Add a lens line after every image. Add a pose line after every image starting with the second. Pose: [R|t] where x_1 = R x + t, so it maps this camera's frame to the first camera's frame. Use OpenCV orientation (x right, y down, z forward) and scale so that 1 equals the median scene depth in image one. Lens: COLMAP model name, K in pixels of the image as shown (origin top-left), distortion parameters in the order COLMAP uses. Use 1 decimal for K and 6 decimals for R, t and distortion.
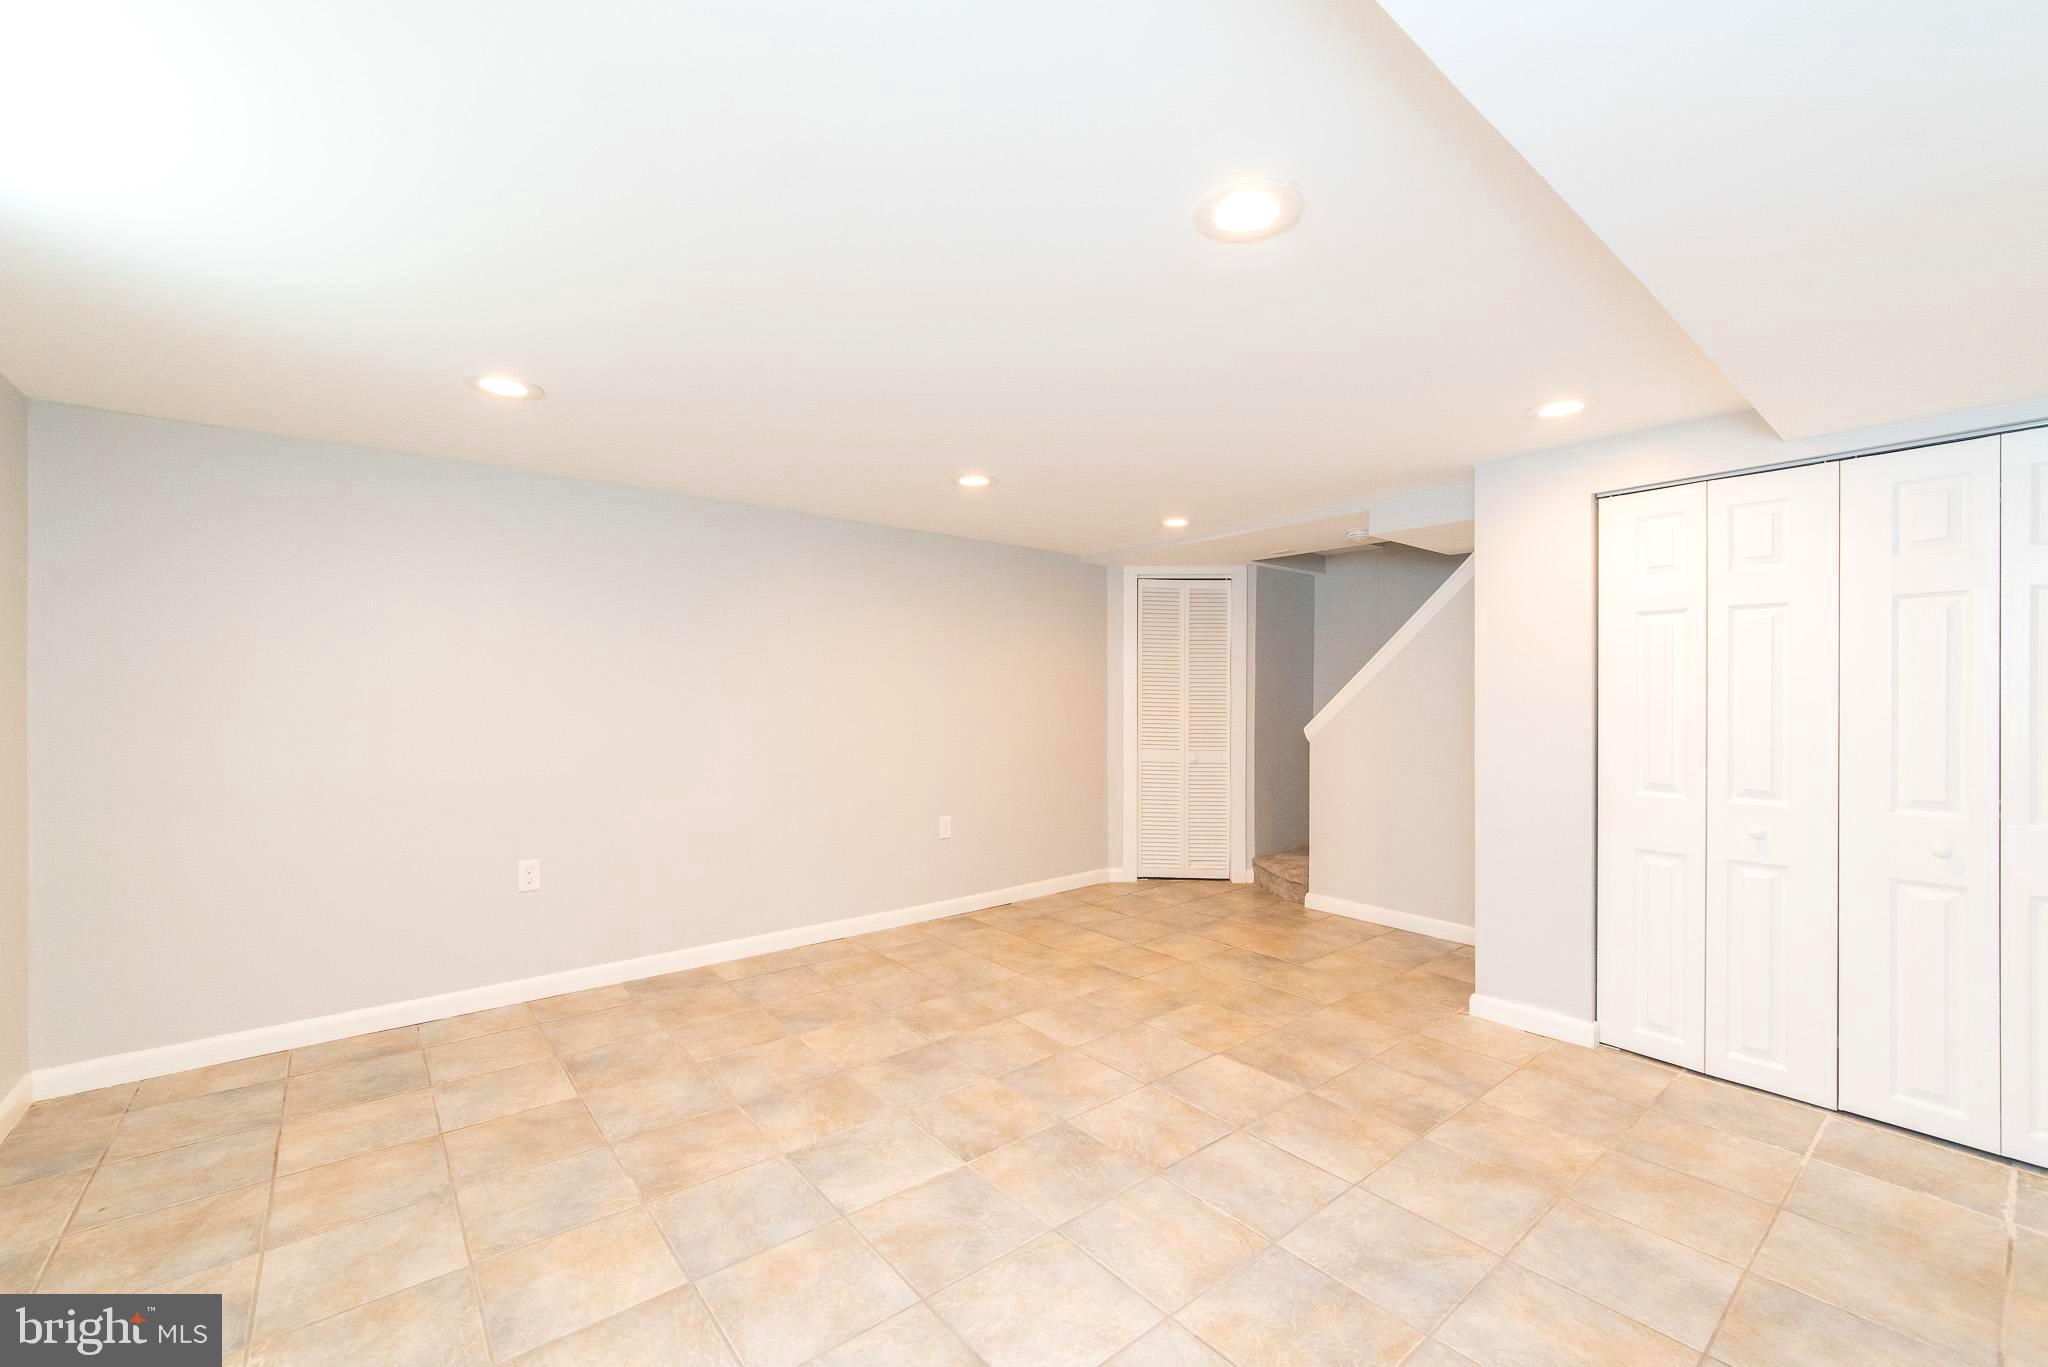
lens RADIAL K [[838.1, 0, 1026.2], [0, 838.1, 694.1], [0, 0, 1]] dist [0.001056, 0.000311]
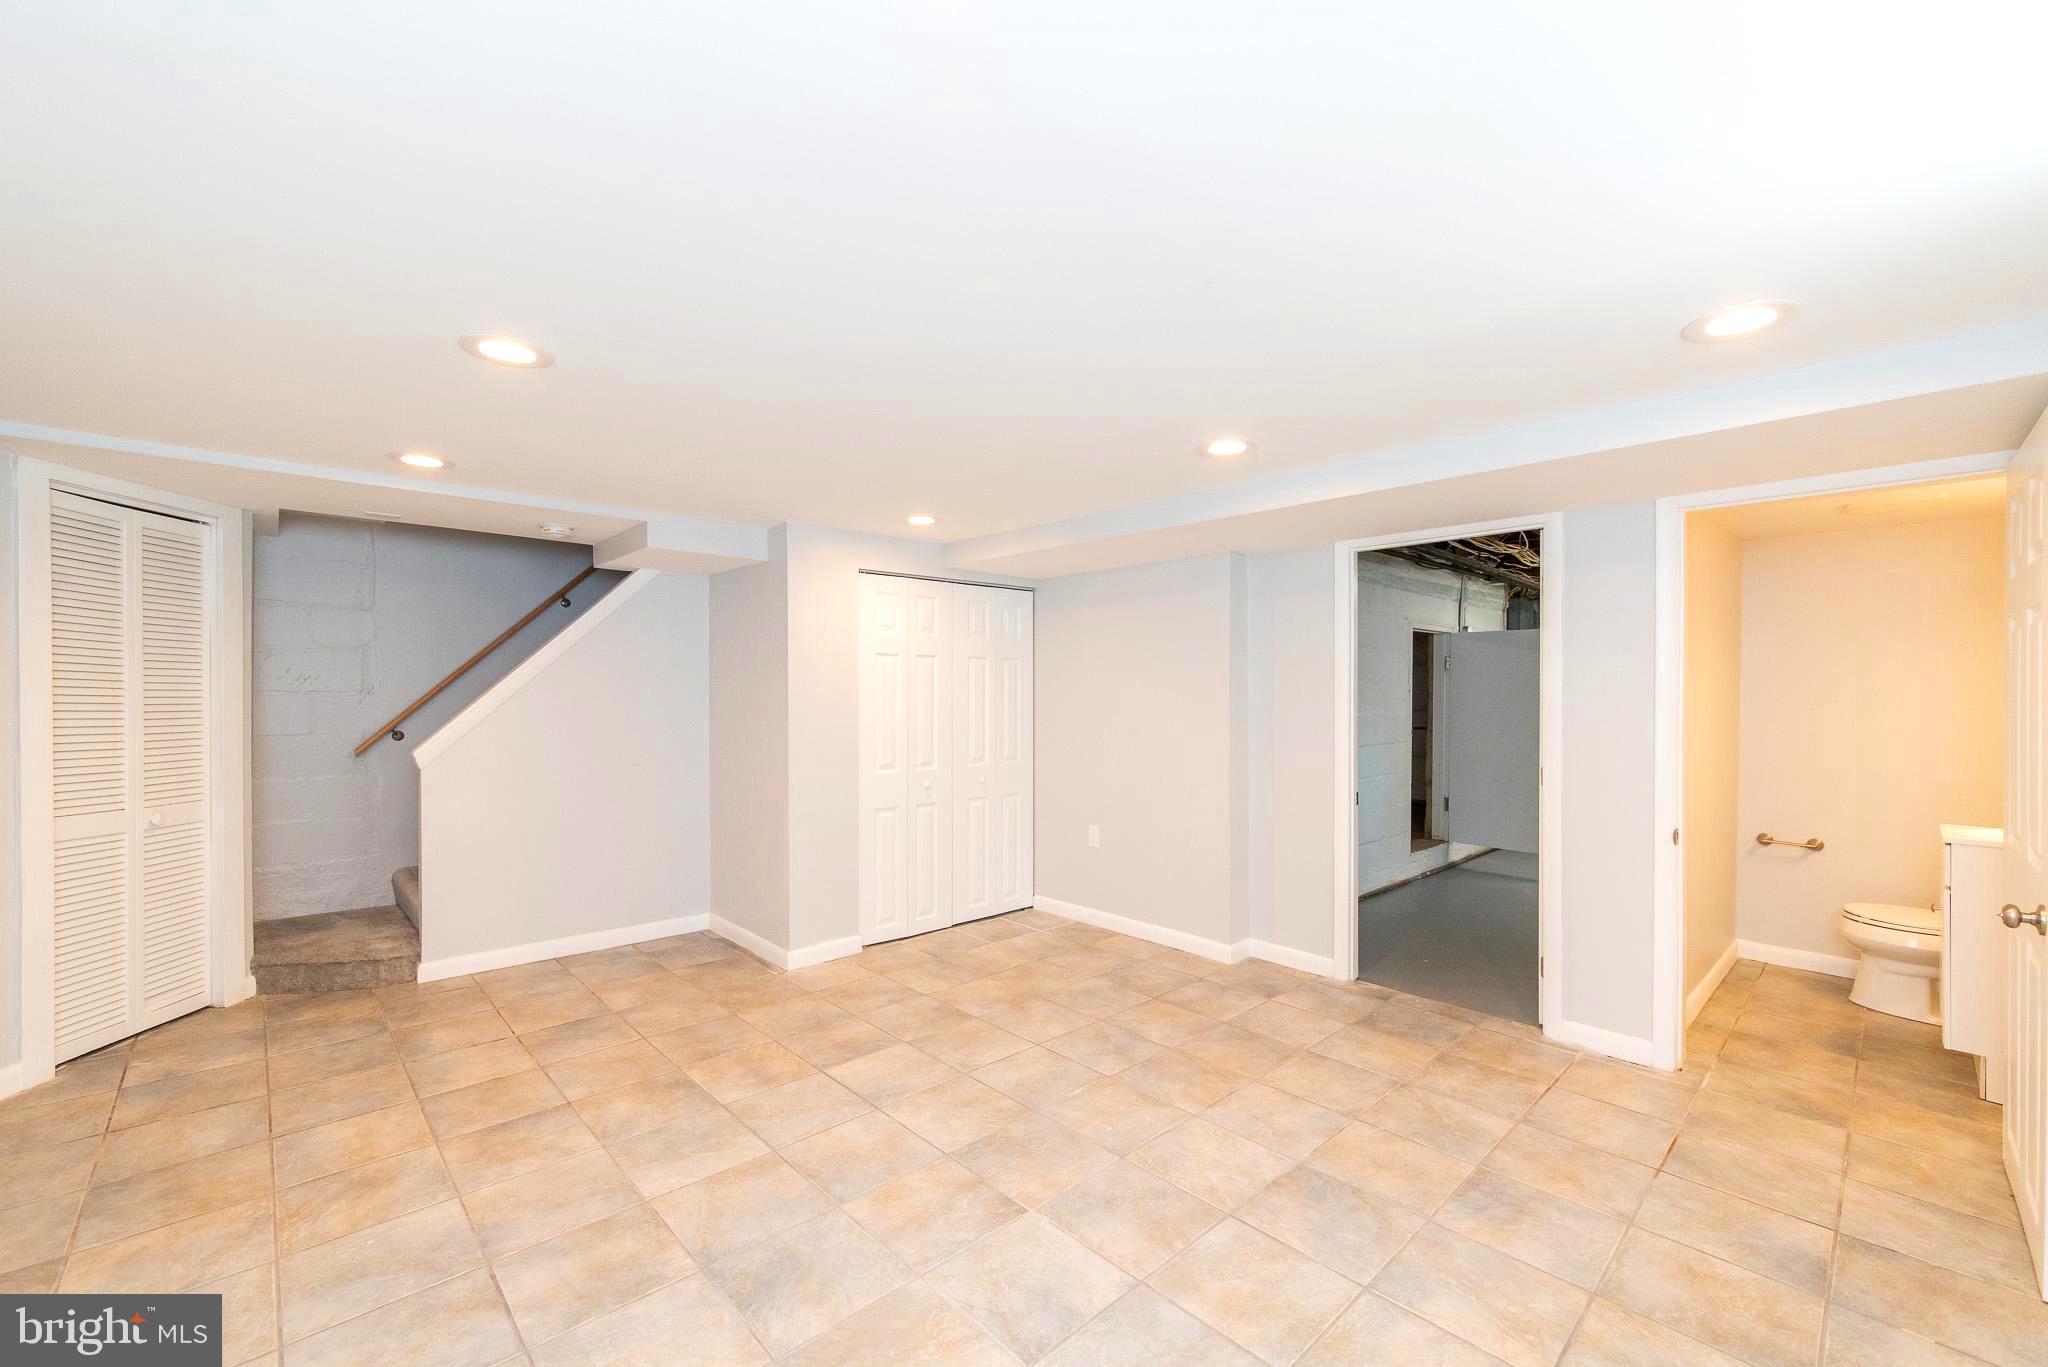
lens RADIAL K [[838.1, 0, 1026.2], [0, 838.1, 694.1], [0, 0, 1]] dist [0.001056, 0.000311]
pose [[-0.069644, -0.003593, 0.997565, -0.853501], [-0.003466, 0.999988, 0.003359, -0.030227], [-0.997566, -0.003224, -0.069655, 0.890698]]
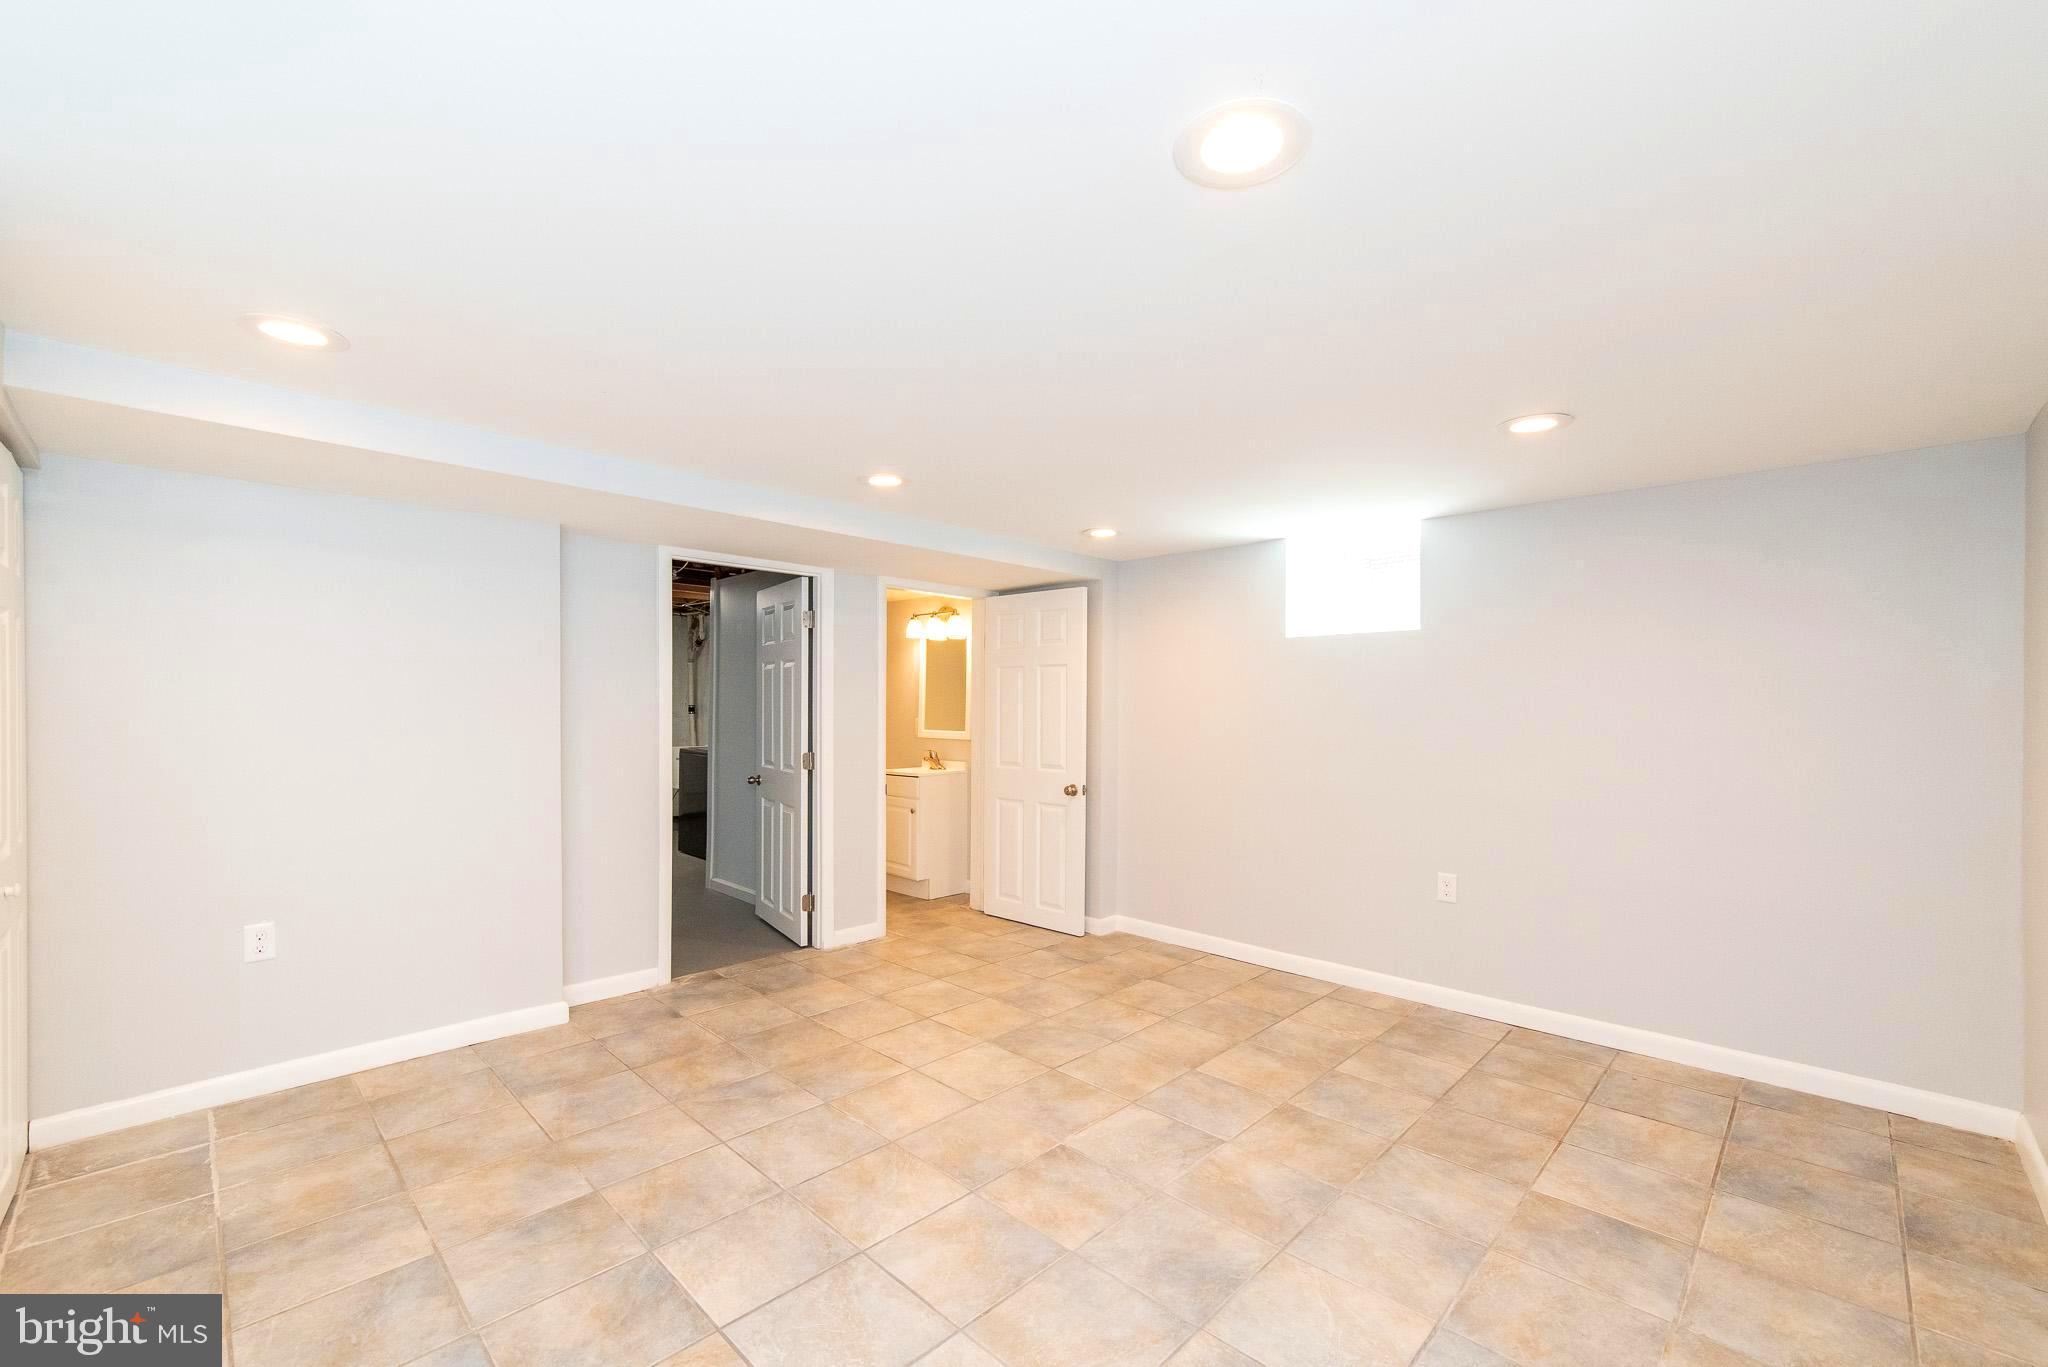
lens RADIAL K [[838.1, 0, 1026.2], [0, 838.1, 694.1], [0, 0, 1]] dist [0.001056, 0.000311]
pose [[-0.993490, -0.008539, -0.113596, 0.088363], [-0.006985, 0.999877, -0.014069, -0.019265], [0.113702, -0.013184, -0.993427, 1.753762]]
